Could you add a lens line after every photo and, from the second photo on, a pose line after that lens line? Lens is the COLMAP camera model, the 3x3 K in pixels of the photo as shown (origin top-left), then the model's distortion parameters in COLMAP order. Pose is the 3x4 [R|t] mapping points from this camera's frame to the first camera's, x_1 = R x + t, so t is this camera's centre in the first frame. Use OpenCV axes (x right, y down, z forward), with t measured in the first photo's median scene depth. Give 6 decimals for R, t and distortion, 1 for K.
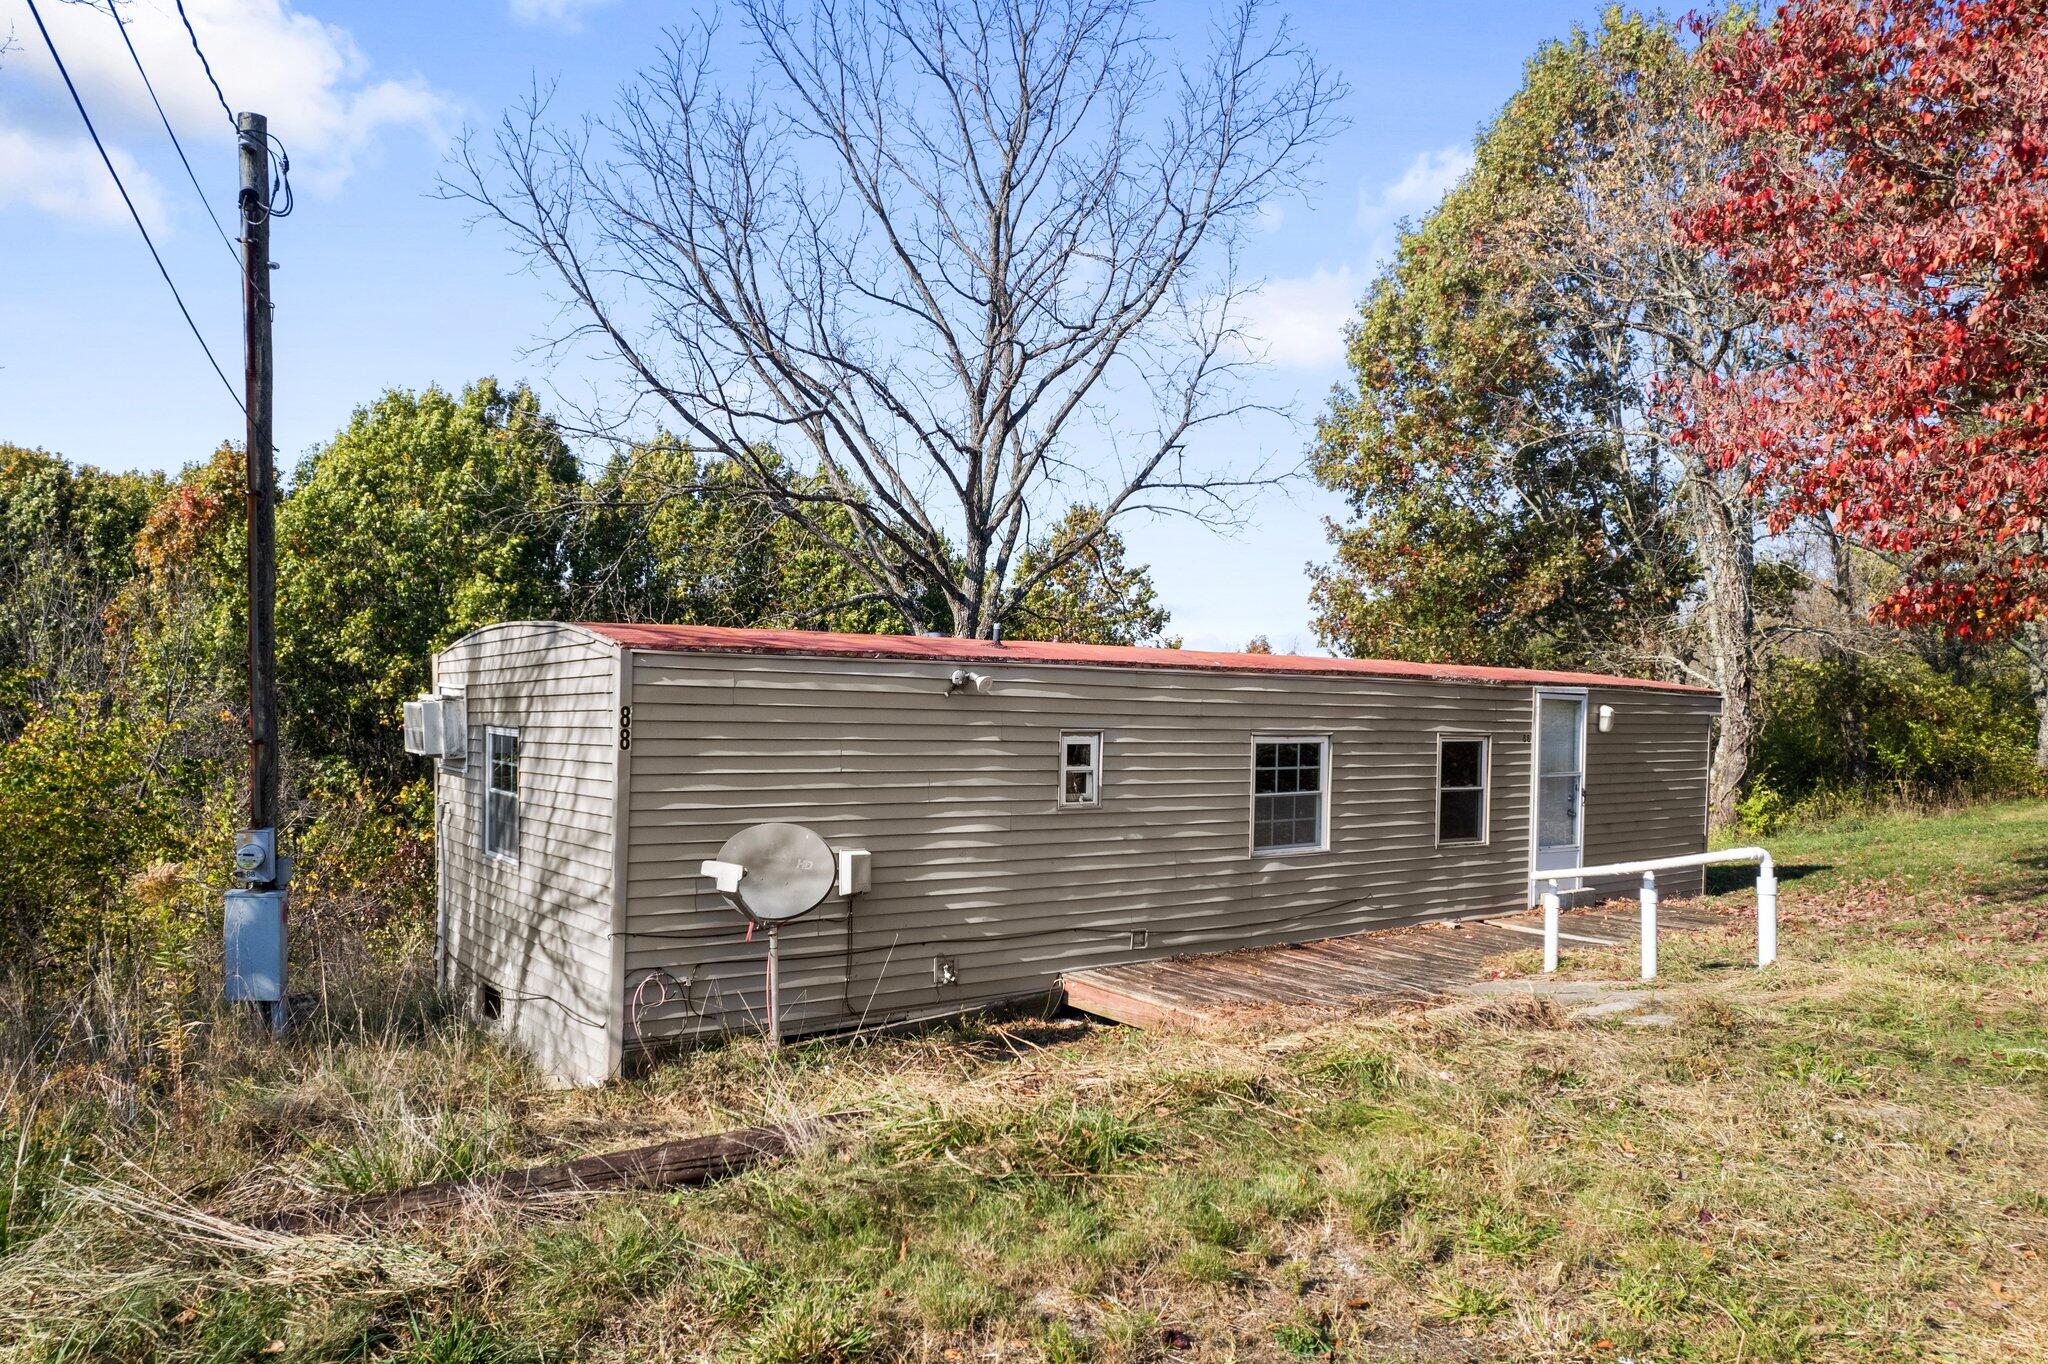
lens RADIAL K [[1319.1, 0, 1024.2], [0, 1319.1, 684.0], [0, 0, 1]] dist [-0.052907, 0.014794]
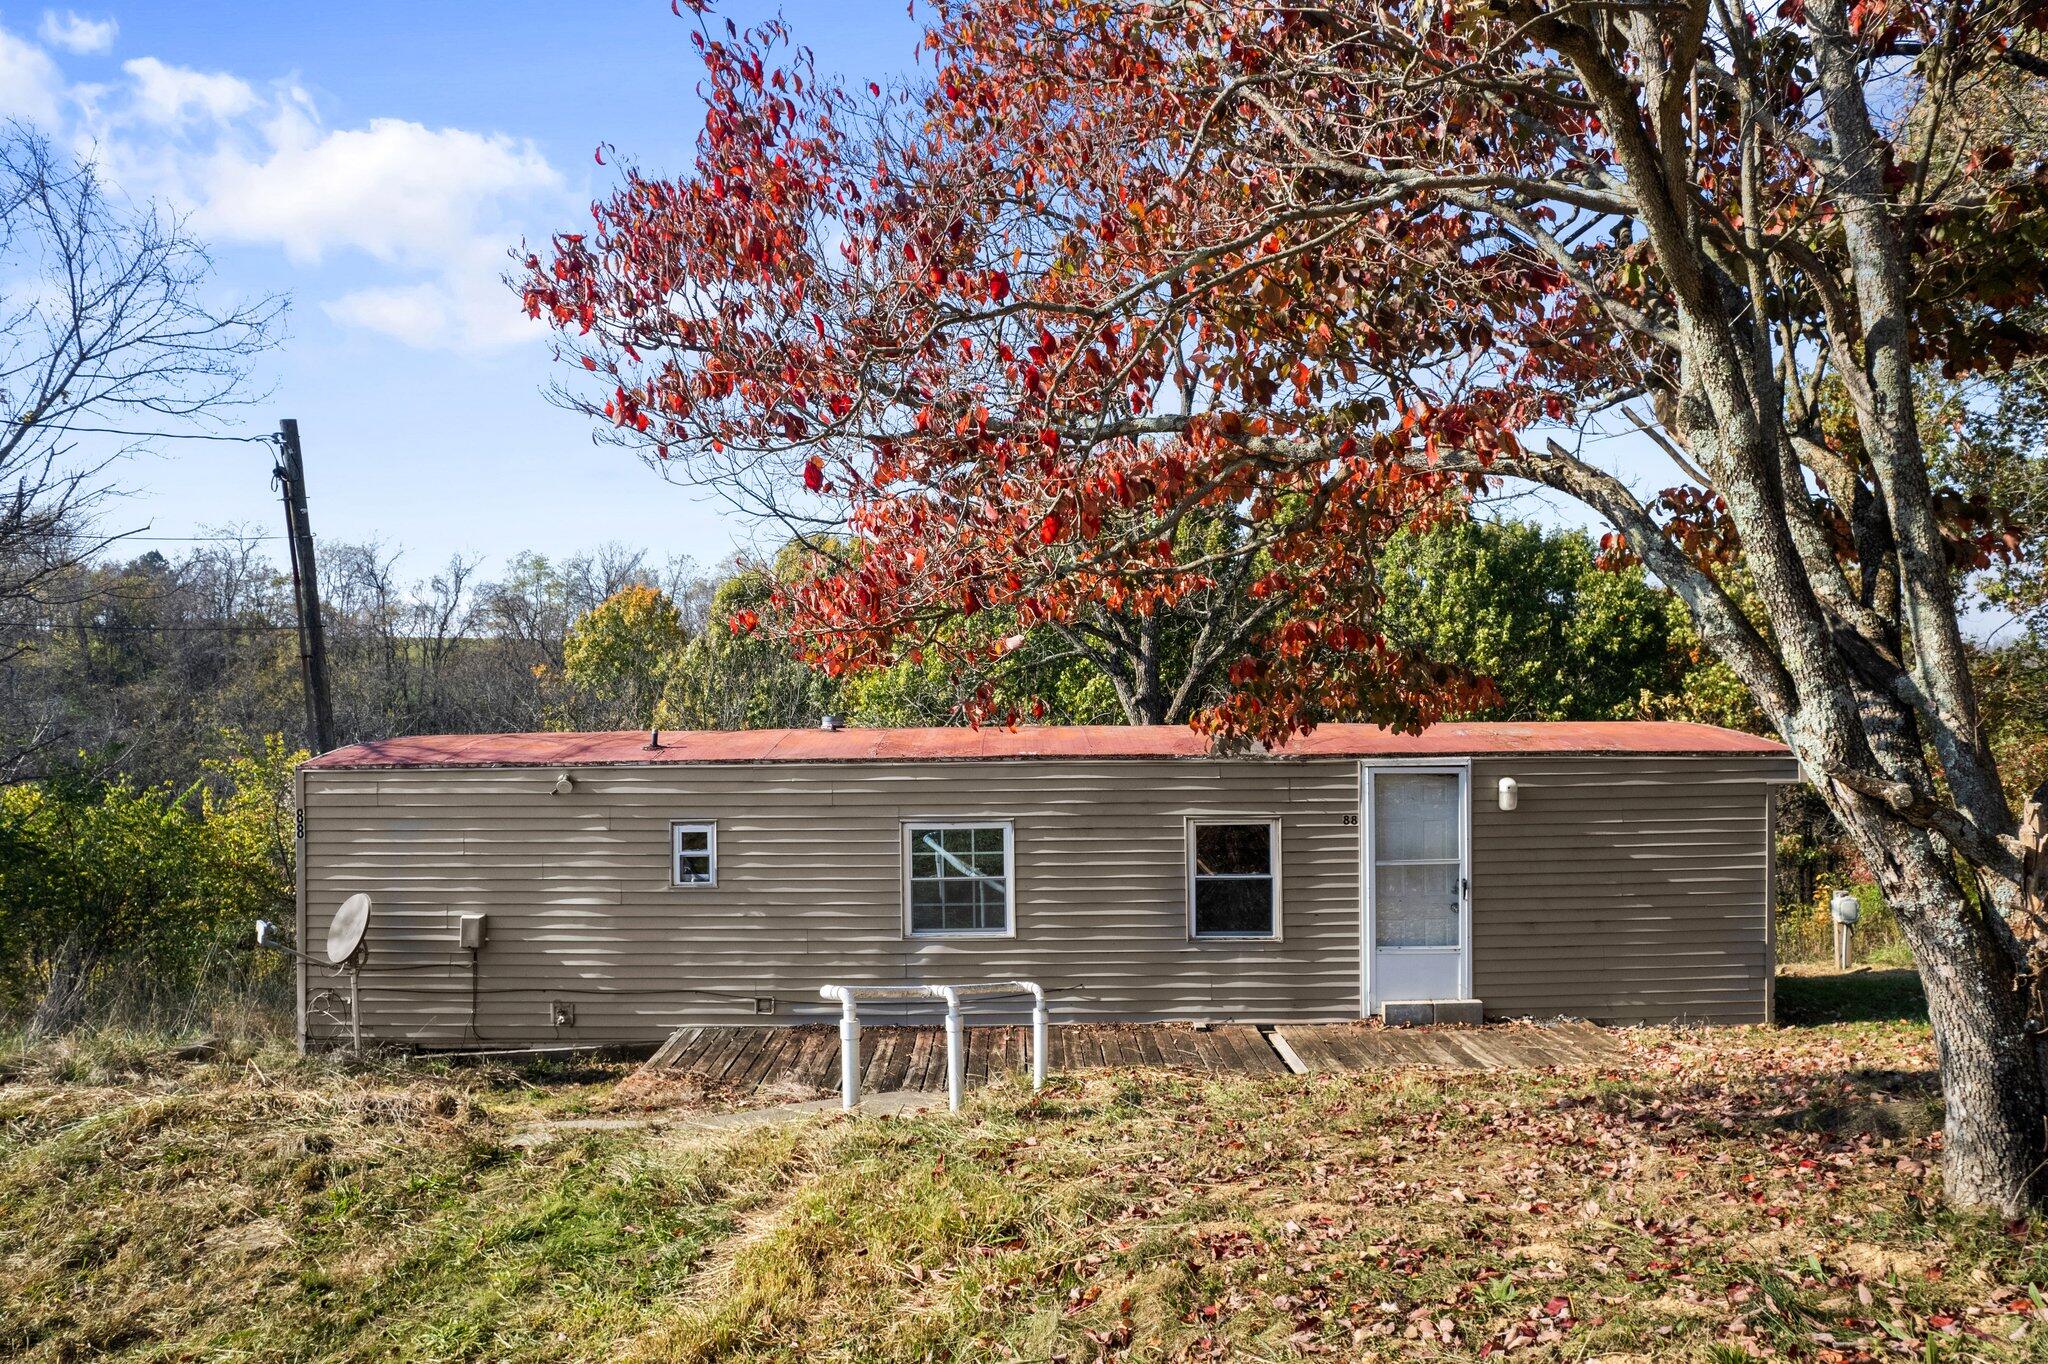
lens RADIAL K [[1319.1, 0, 1024.1], [0, 1319.1, 683.6], [0, 0, 1]] dist [-0.052907, 0.014794]
pose [[0.815941, -0.038224, -0.576870, 0.818386], [0.035021, 0.999247, -0.016676, -0.048018], [0.577074, -0.006596, 0.816665, 0.190817]]
